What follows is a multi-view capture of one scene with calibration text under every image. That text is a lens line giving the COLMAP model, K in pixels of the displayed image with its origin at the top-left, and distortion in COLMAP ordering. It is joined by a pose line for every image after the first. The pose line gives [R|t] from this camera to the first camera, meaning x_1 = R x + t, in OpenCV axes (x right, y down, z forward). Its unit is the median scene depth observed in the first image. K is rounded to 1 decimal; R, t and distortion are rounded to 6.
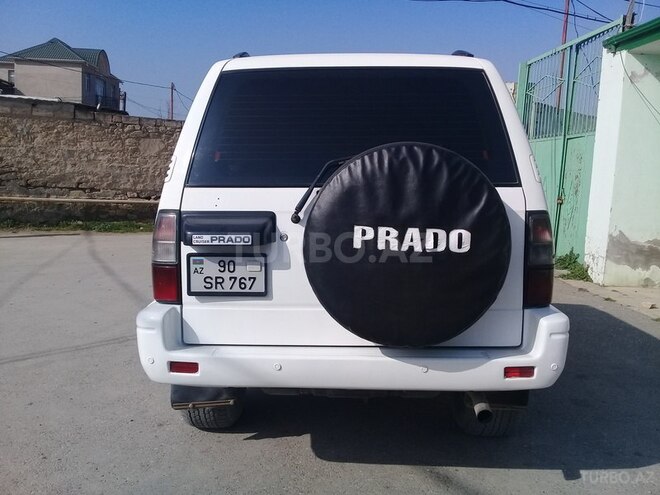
lens RADIAL K [[598.6, 0, 330.0], [0, 598.6, 247.5], [0, 0, 1]] dist [0.089194, -0.186522]
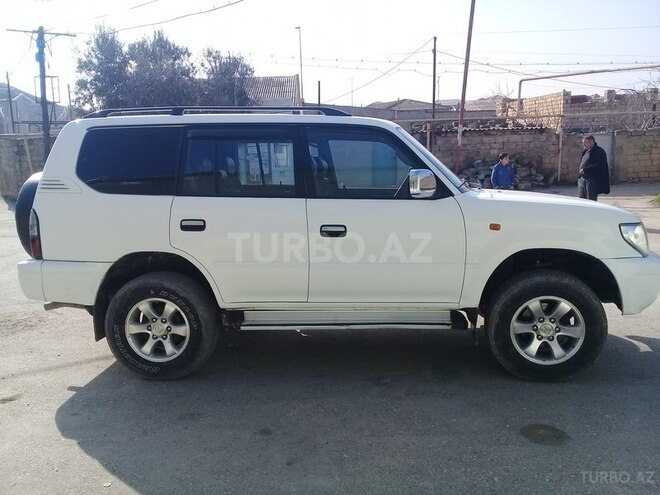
lens RADIAL K [[598.6, 0, 330.0], [0, 598.6, 247.5], [0, 0, 1]] dist [0.089194, -0.186522]
pose [[-0.064860, 0.134167, -0.988834, 1.762735], [-0.088306, 0.986261, 0.139610, -0.228734], [0.993980, 0.096375, -0.052121, 1.648778]]
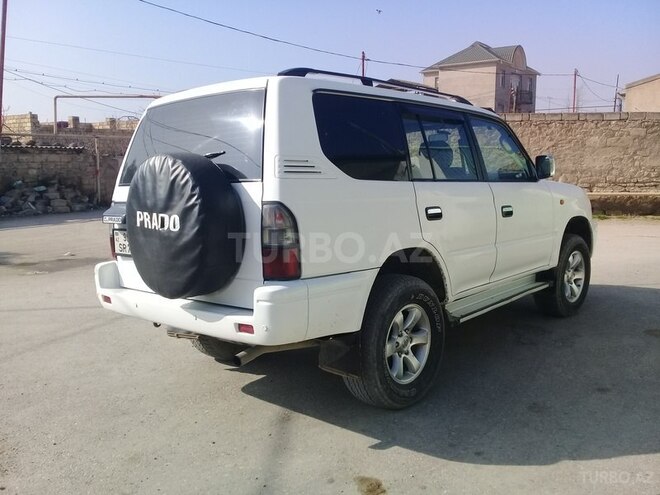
lens RADIAL K [[598.6, 0, 330.0], [0, 598.6, 247.5], [0, 0, 1]] dist [0.089194, -0.186522]
pose [[0.771816, 0.045507, -0.634216, 0.983081], [-0.036531, 0.998962, 0.027222, -0.003726], [0.634796, 0.002158, 0.772677, 0.108045]]
